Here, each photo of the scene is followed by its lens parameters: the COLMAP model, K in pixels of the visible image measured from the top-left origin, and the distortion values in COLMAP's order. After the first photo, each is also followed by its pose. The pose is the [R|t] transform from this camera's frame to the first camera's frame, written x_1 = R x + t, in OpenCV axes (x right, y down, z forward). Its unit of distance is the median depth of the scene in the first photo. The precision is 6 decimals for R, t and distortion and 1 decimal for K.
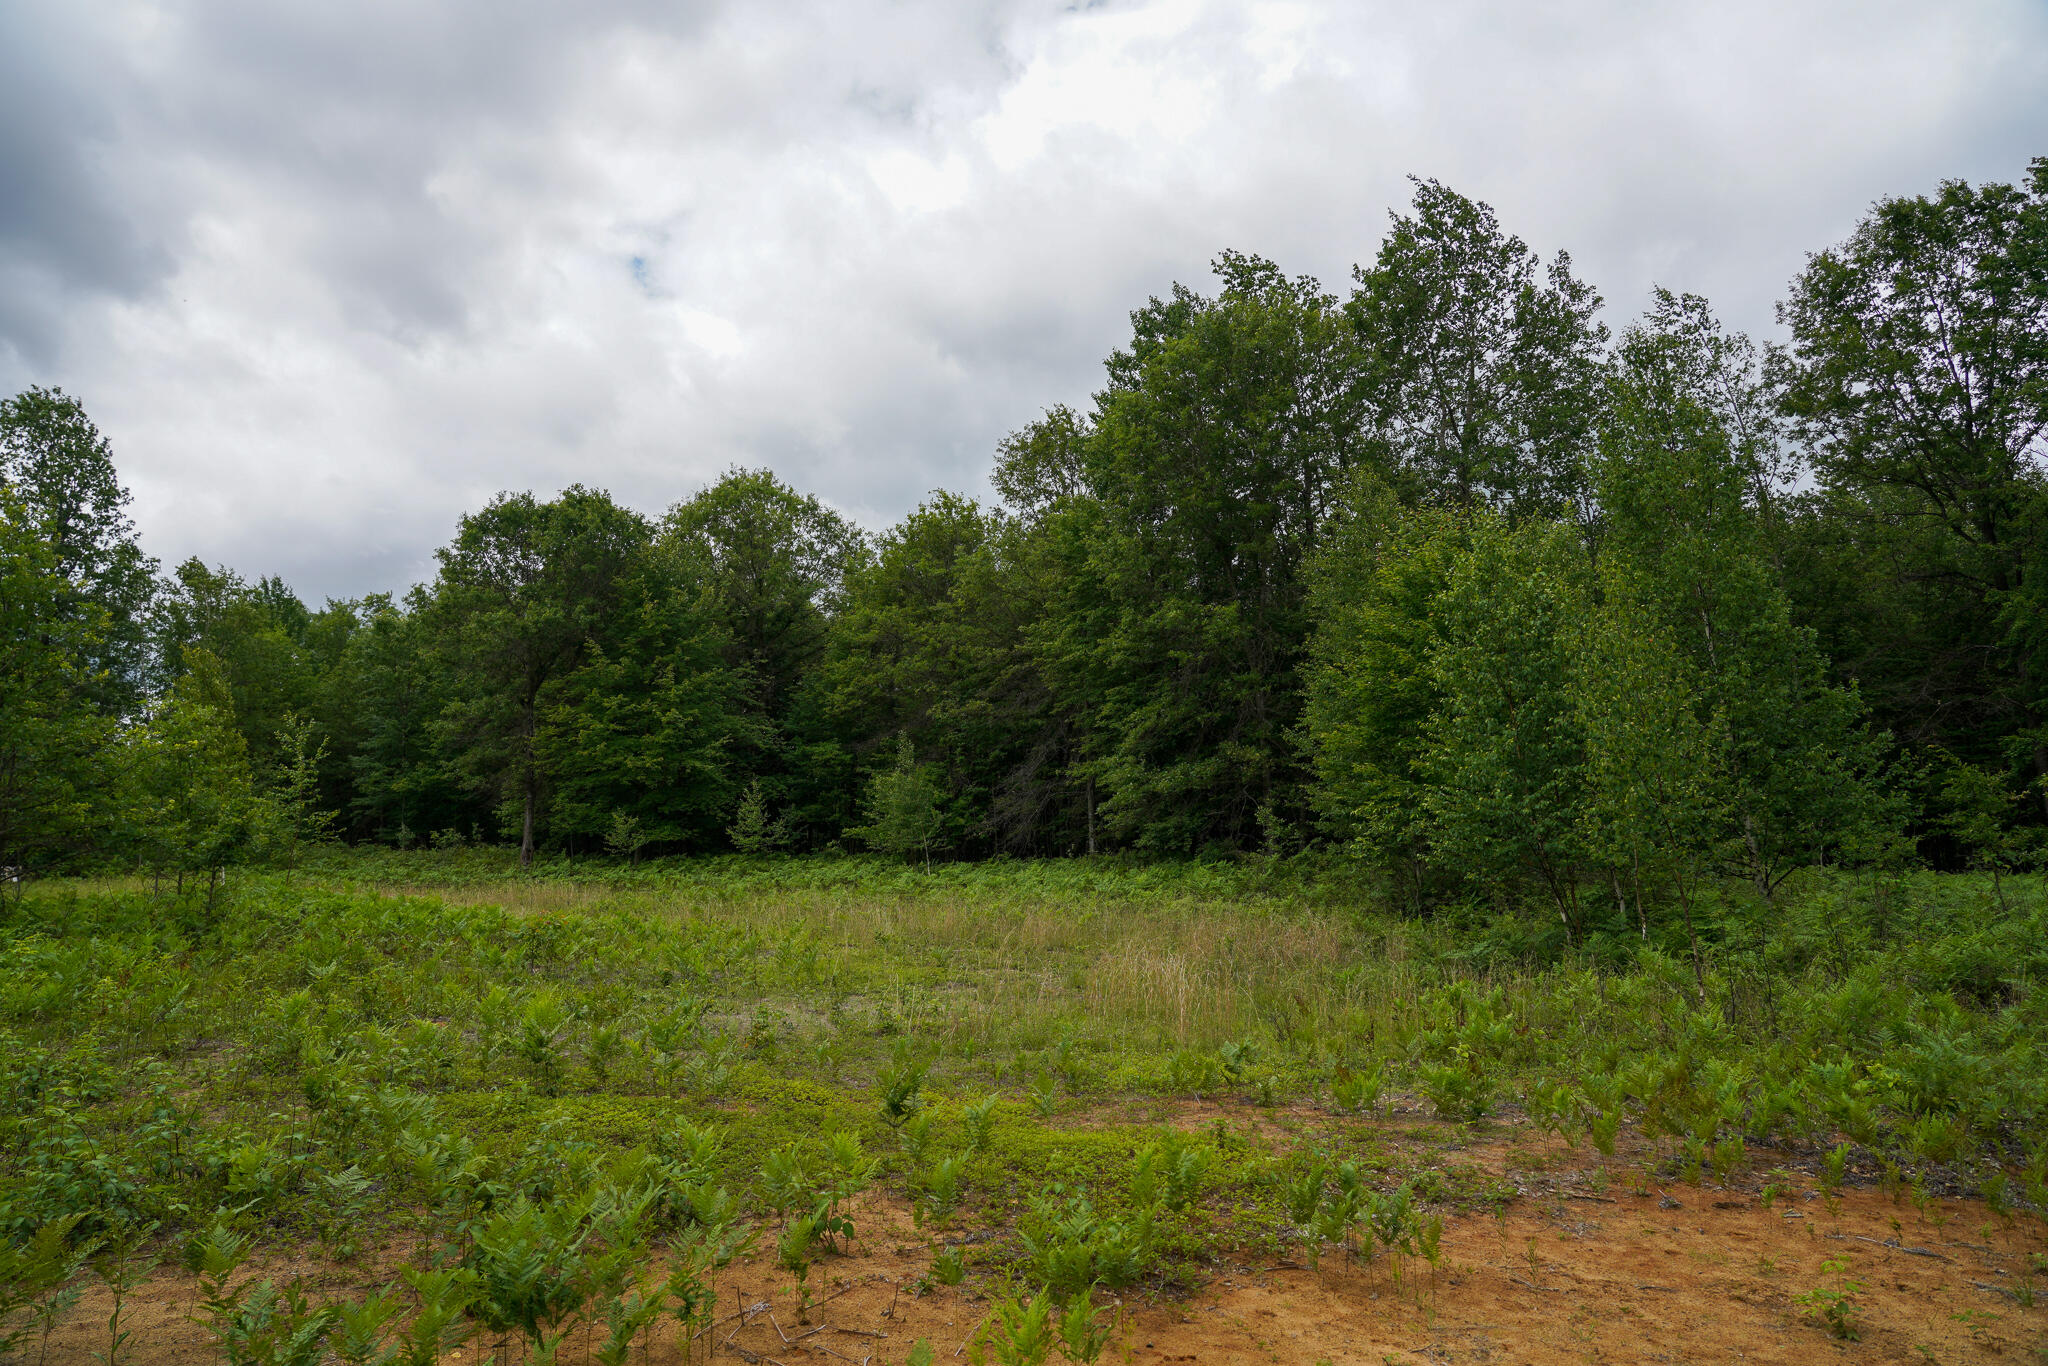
lens RADIAL K [[1373.4, 0, 1035.1], [0, 1373.4, 689.0], [0, 0, 1]] dist [-0.005859, 0.006274]
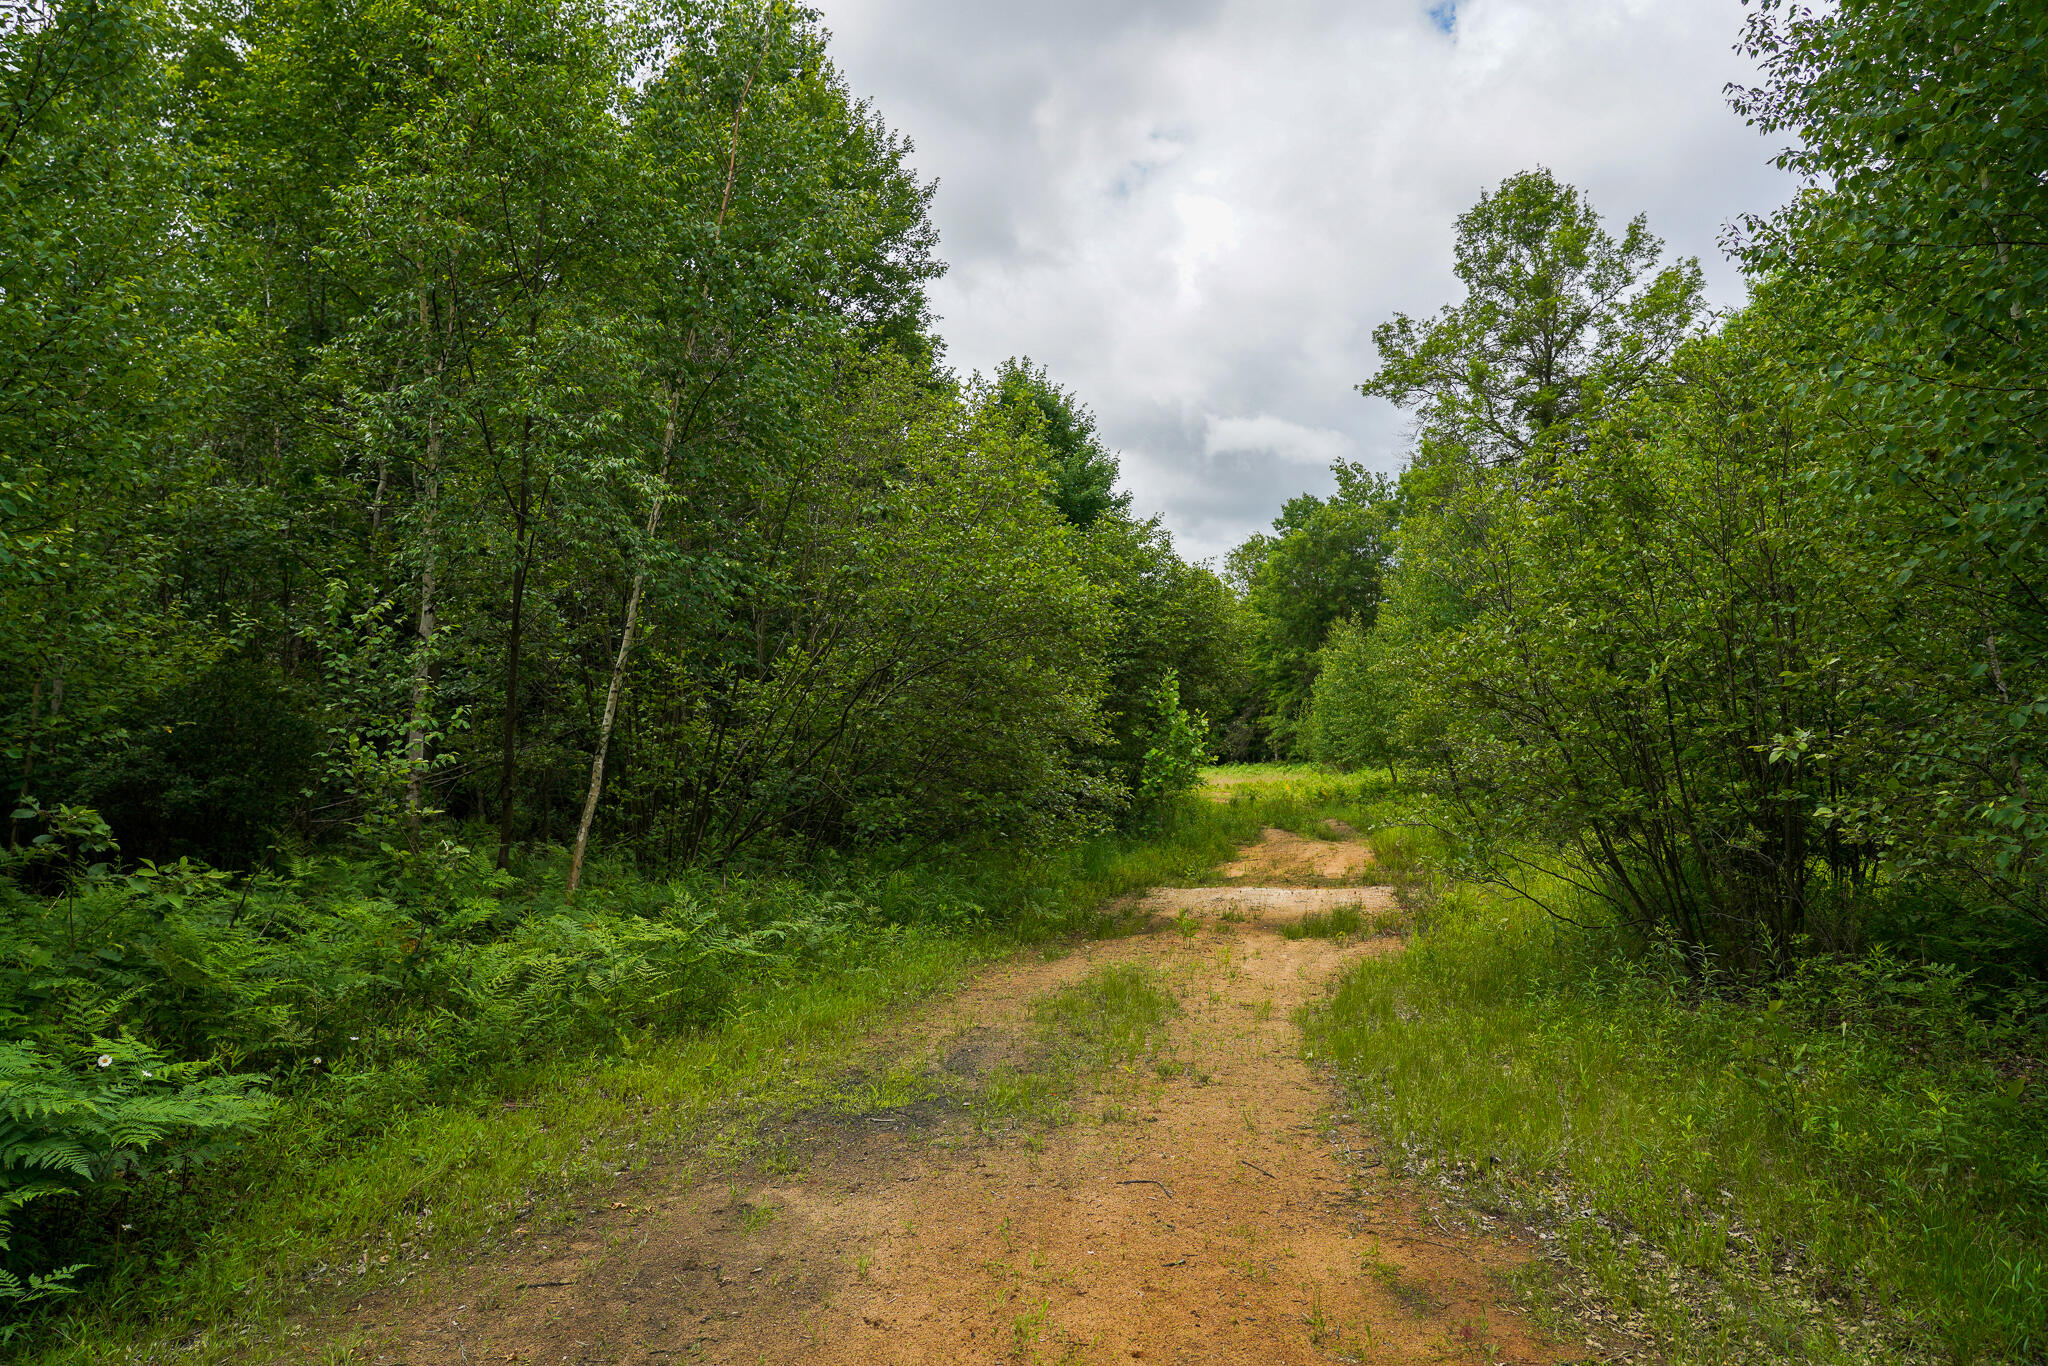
lens RADIAL K [[1373.4, 0, 1023.2], [0, 1373.4, 686.5], [0, 0, 1]] dist [-0.005859, 0.006274]
pose [[0.973816, 0.001853, -0.227328, 0.016949], [0.012092, 0.998129, 0.059937, -0.013454], [0.227014, -0.061117, 0.971972, -0.120605]]
